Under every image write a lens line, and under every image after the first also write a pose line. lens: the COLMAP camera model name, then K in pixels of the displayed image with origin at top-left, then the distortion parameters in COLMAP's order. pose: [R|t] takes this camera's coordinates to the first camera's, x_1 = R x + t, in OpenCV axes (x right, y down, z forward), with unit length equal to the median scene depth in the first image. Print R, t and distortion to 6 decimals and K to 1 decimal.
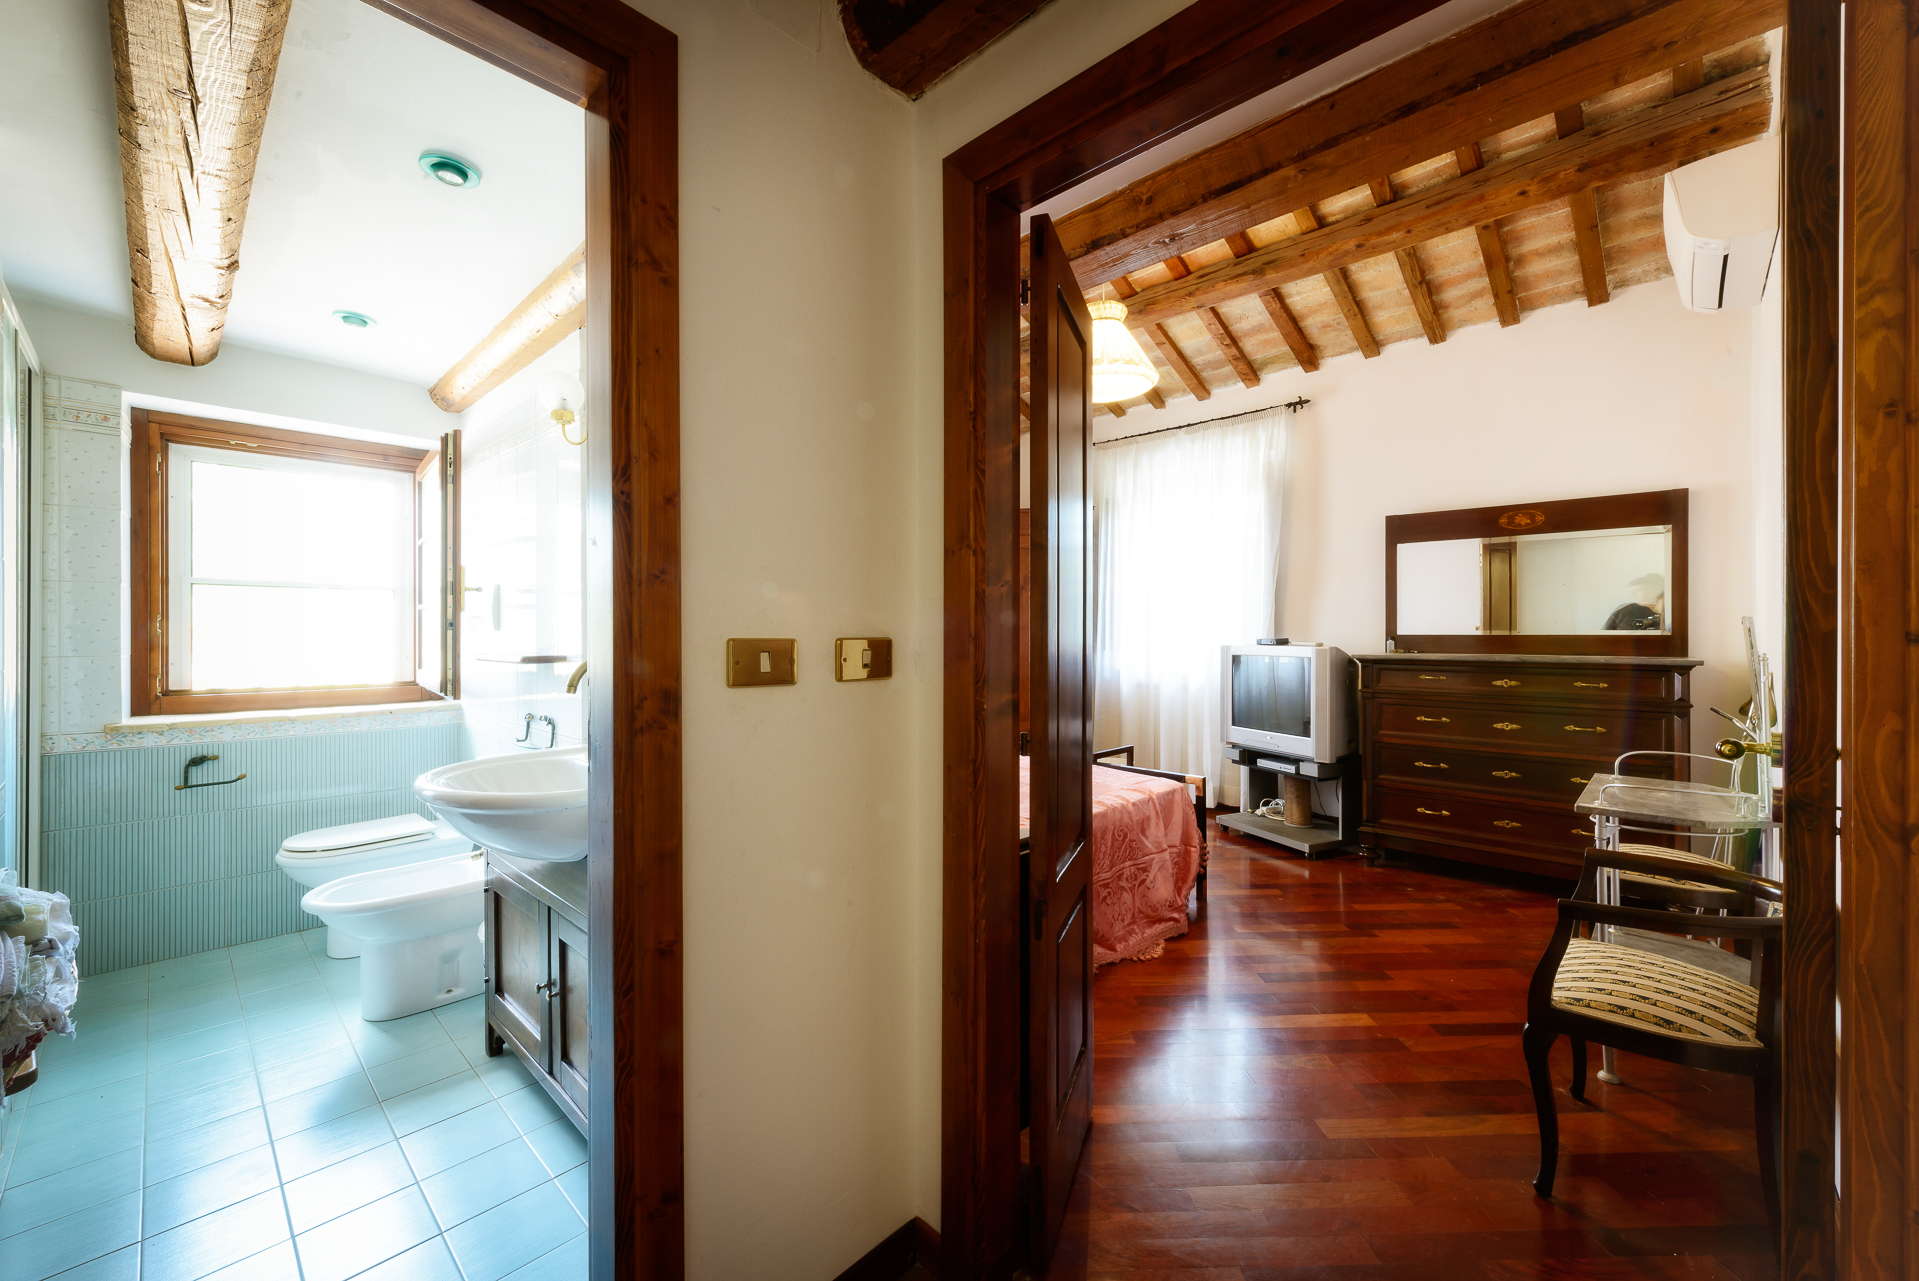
lens RADIAL K [[763.0, 0, 957.9], [0, 763.0, 635.7], [0, 0, 1]] dist [-0.001208, -0.001167]
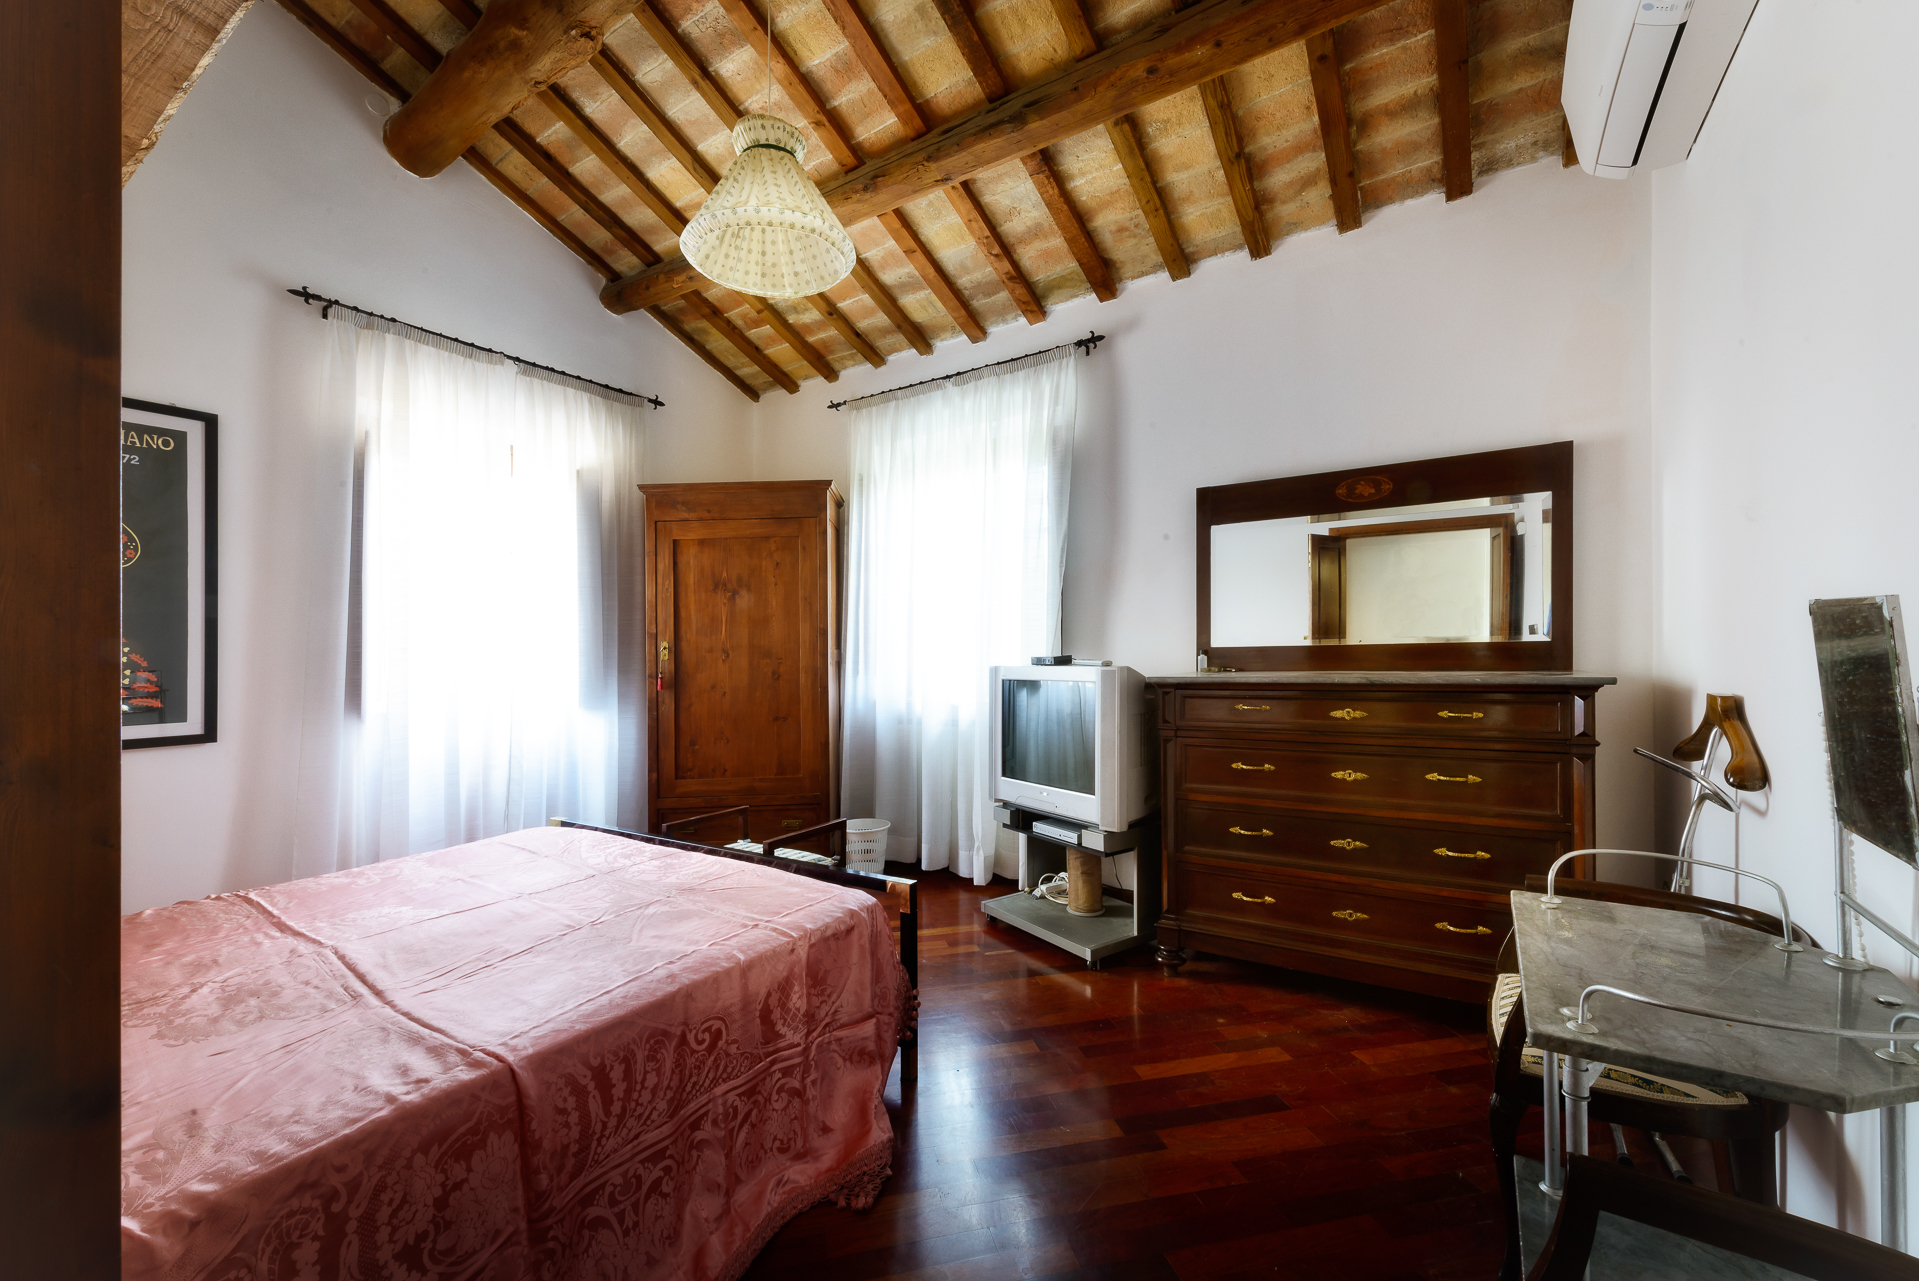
lens RADIAL K [[763.0, 0, 947.9], [0, 763.0, 687.5], [0, 0, 1]] dist [-0.001208, -0.001167]
pose [[0.986355, -0.026486, 0.162489, 0.204627], [0.019511, 0.998824, 0.044375, -0.000376], [-0.163473, -0.040599, 0.985712, 0.312410]]
